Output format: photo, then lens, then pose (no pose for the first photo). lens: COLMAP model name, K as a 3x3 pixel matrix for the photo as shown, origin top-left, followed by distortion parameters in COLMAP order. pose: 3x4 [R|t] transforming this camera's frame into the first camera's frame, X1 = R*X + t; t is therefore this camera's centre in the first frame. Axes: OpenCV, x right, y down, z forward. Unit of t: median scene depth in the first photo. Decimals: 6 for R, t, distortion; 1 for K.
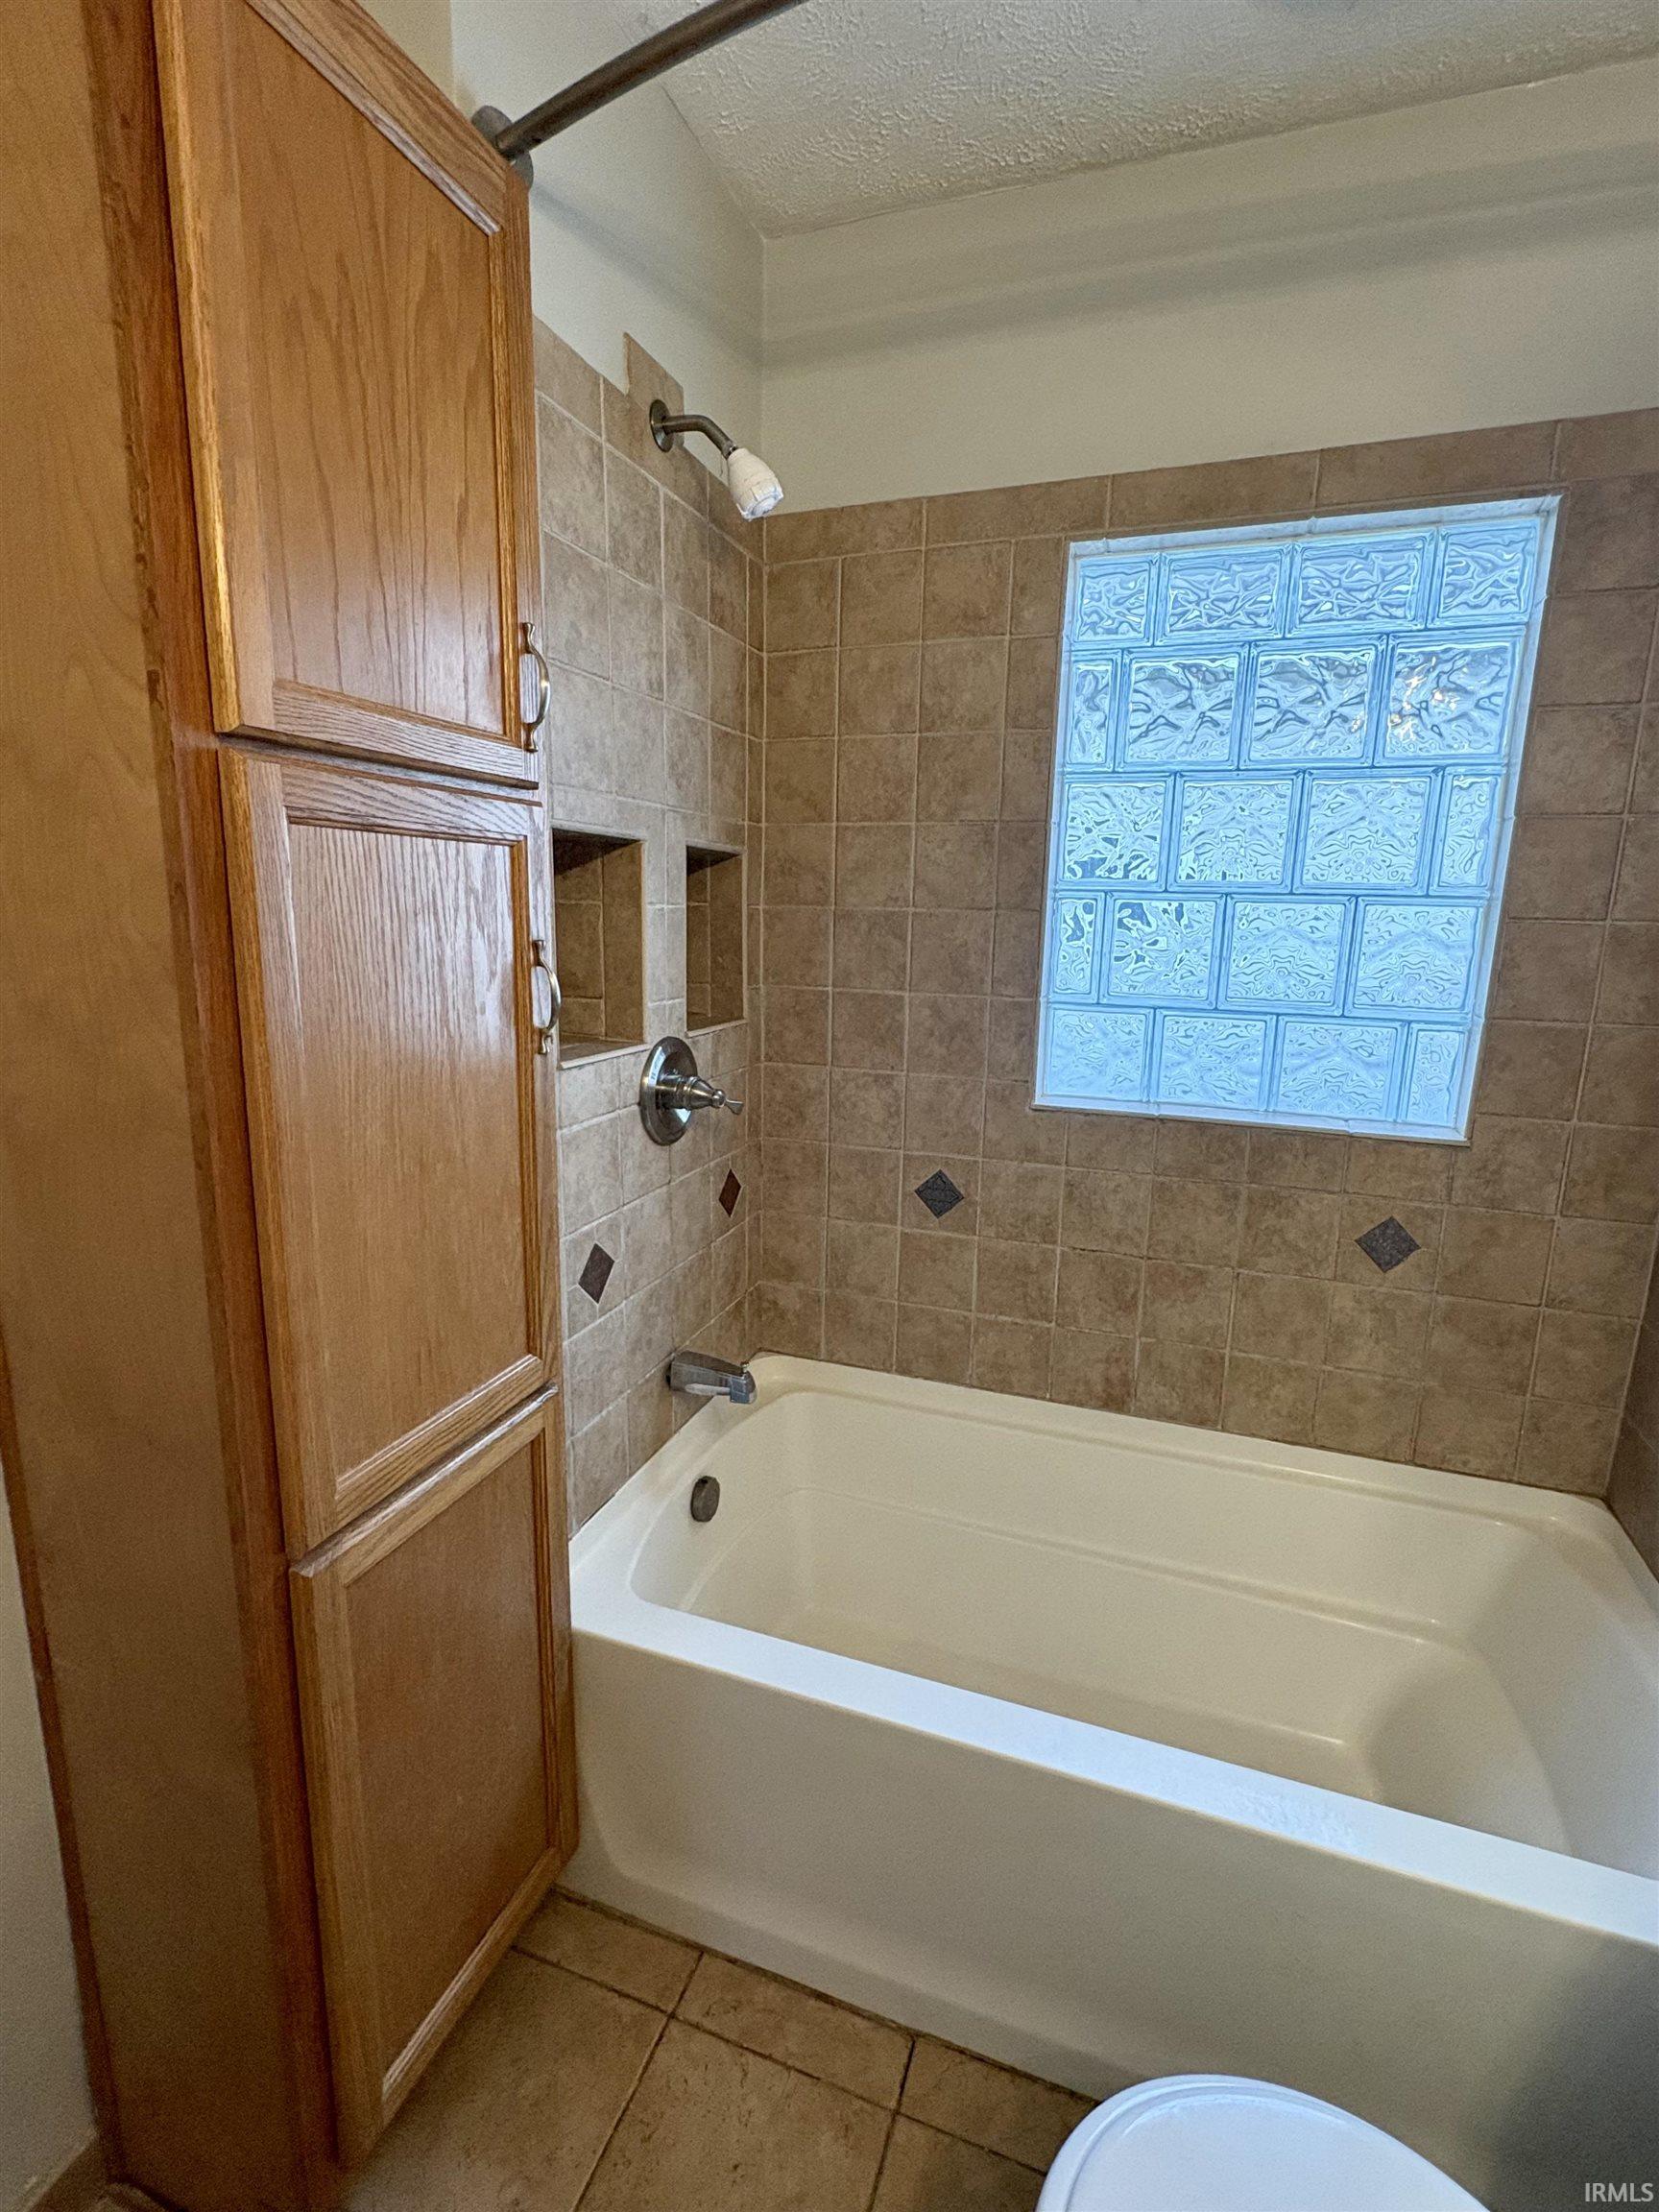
lens RADIAL K [[1048.4, 0, 821.6], [0, 1048.4, 1118.1], [0, 0, 1]] dist [-0.000461, -0.000951]
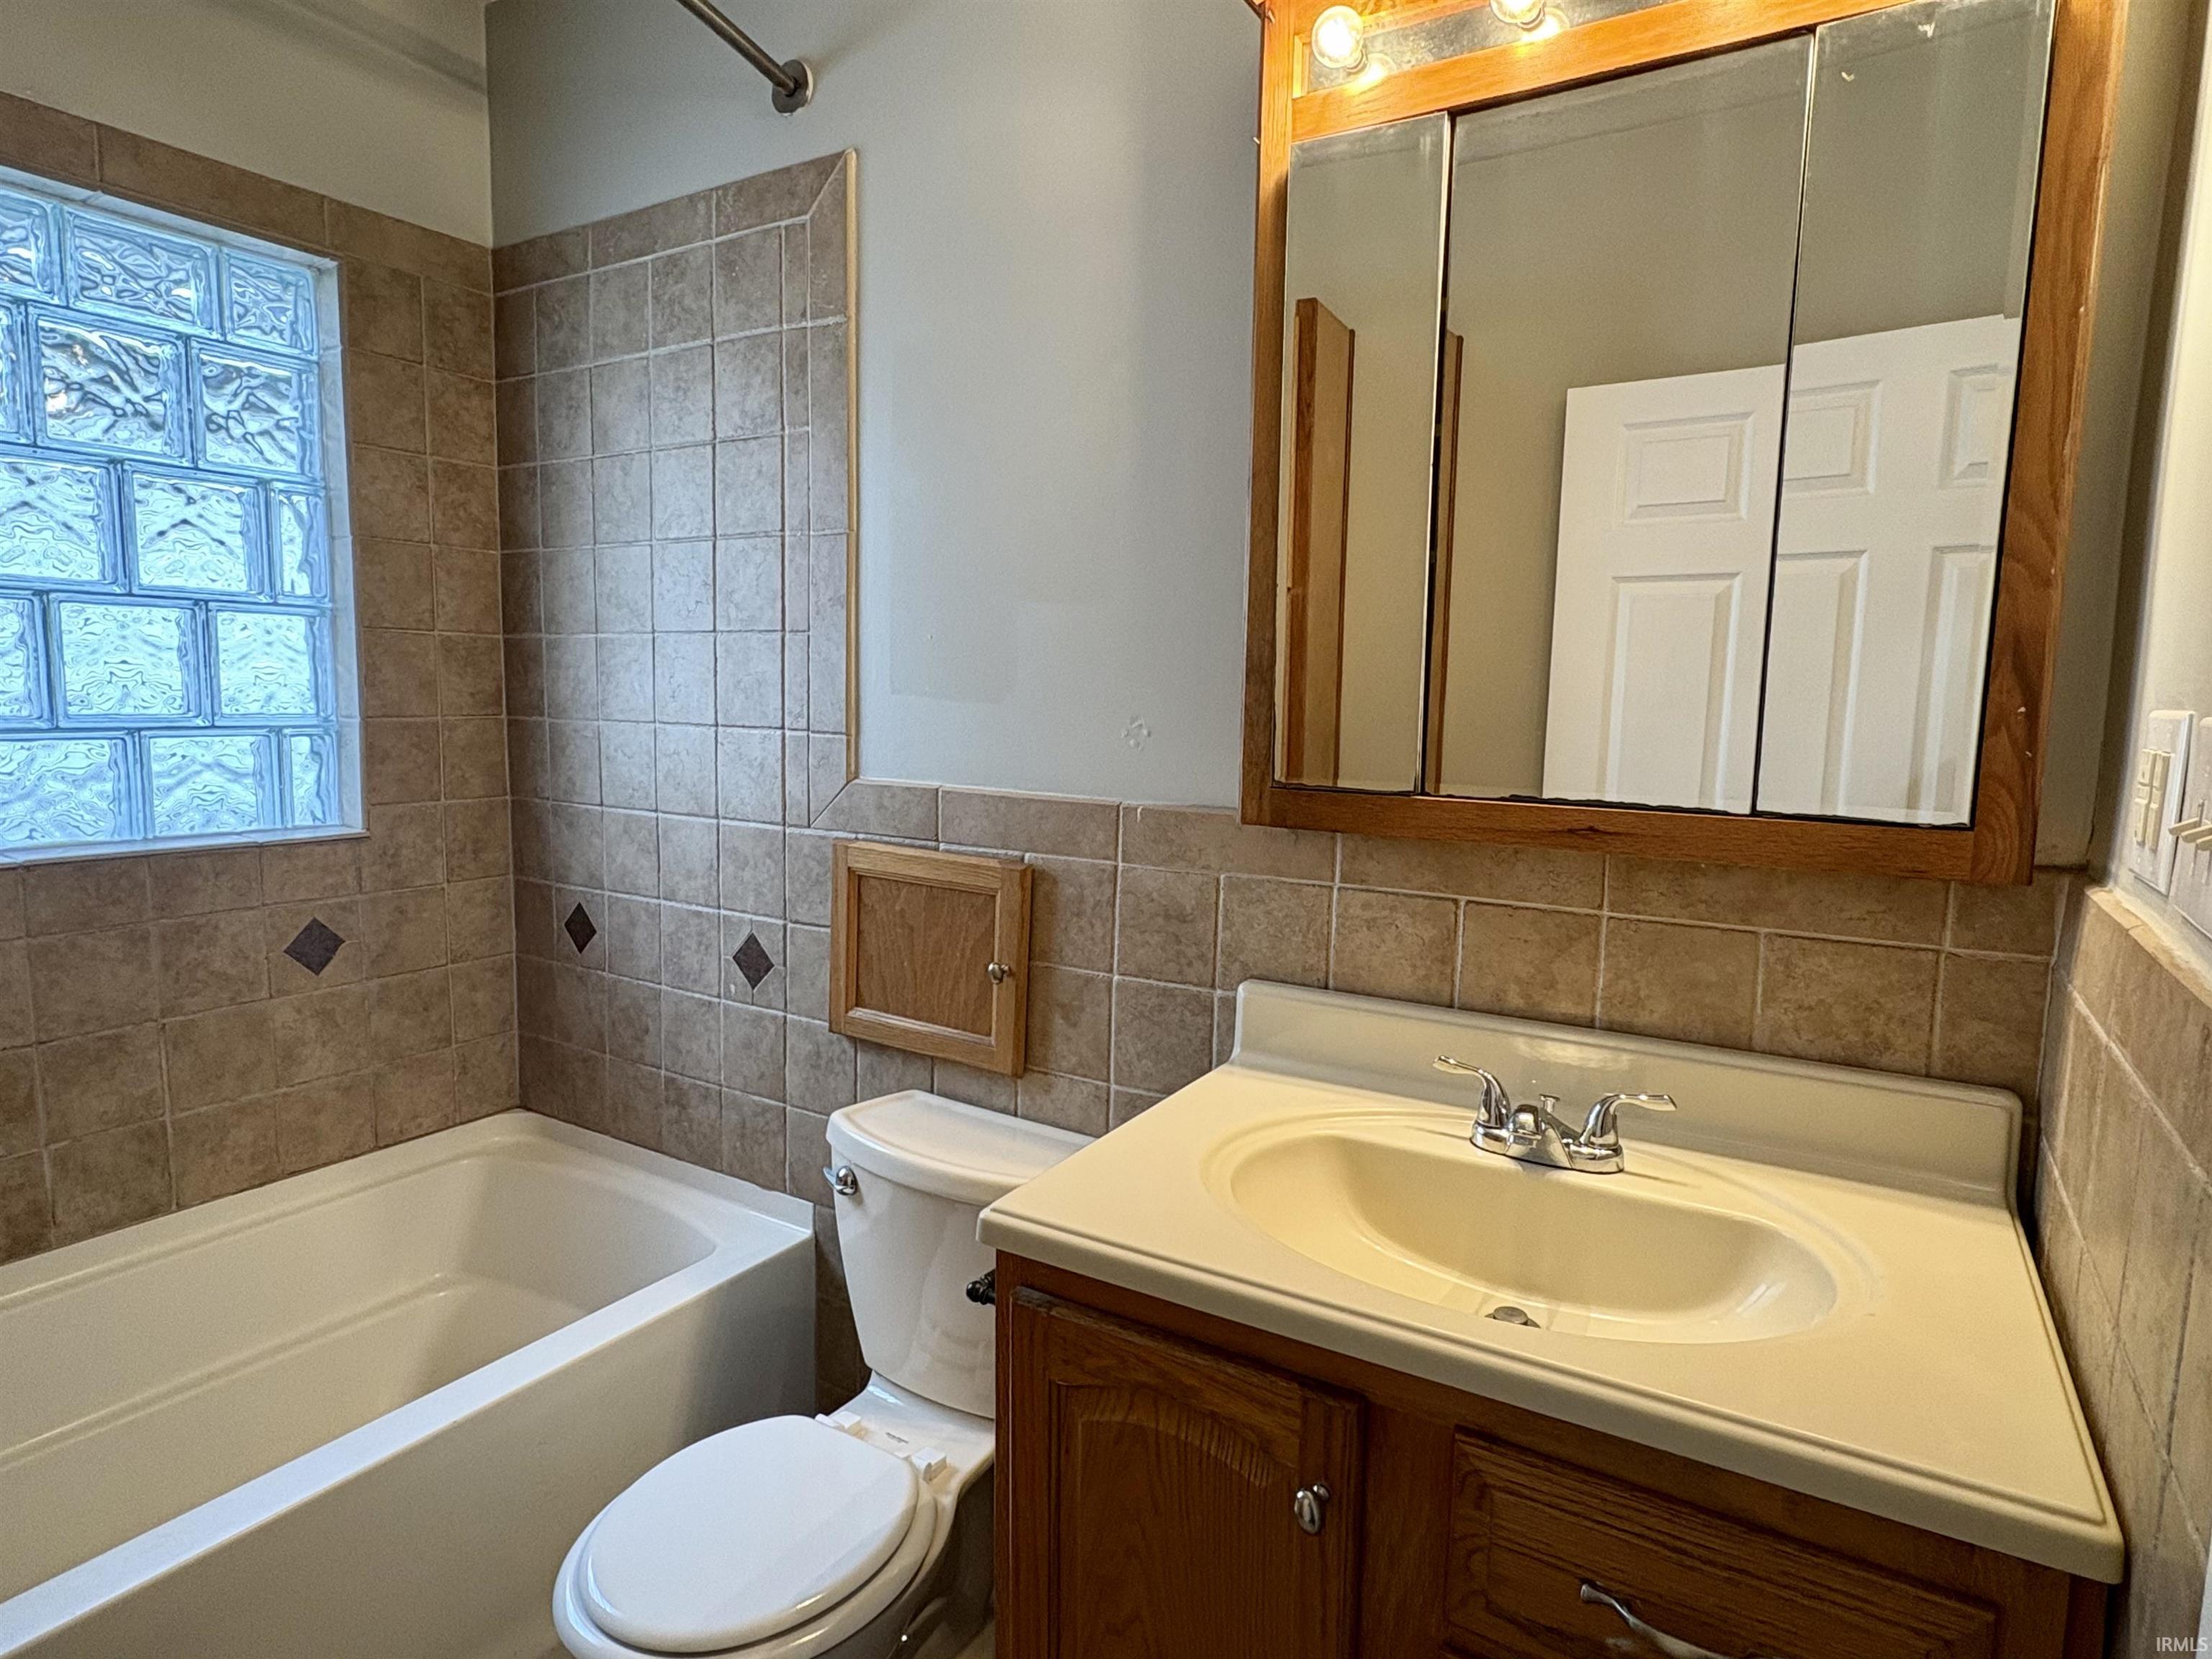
lens RADIAL K [[1237.6, 0, 1100.0], [0, 1237.6, 825.0], [0, 0, 1]] dist [0.000071, 0.003723]
pose [[0.188498, -0.127799, 0.973723, -0.469312], [0.179465, 0.979284, 0.093787, 0.029992], [-0.965537, 0.157071, 0.207529, 0.003451]]
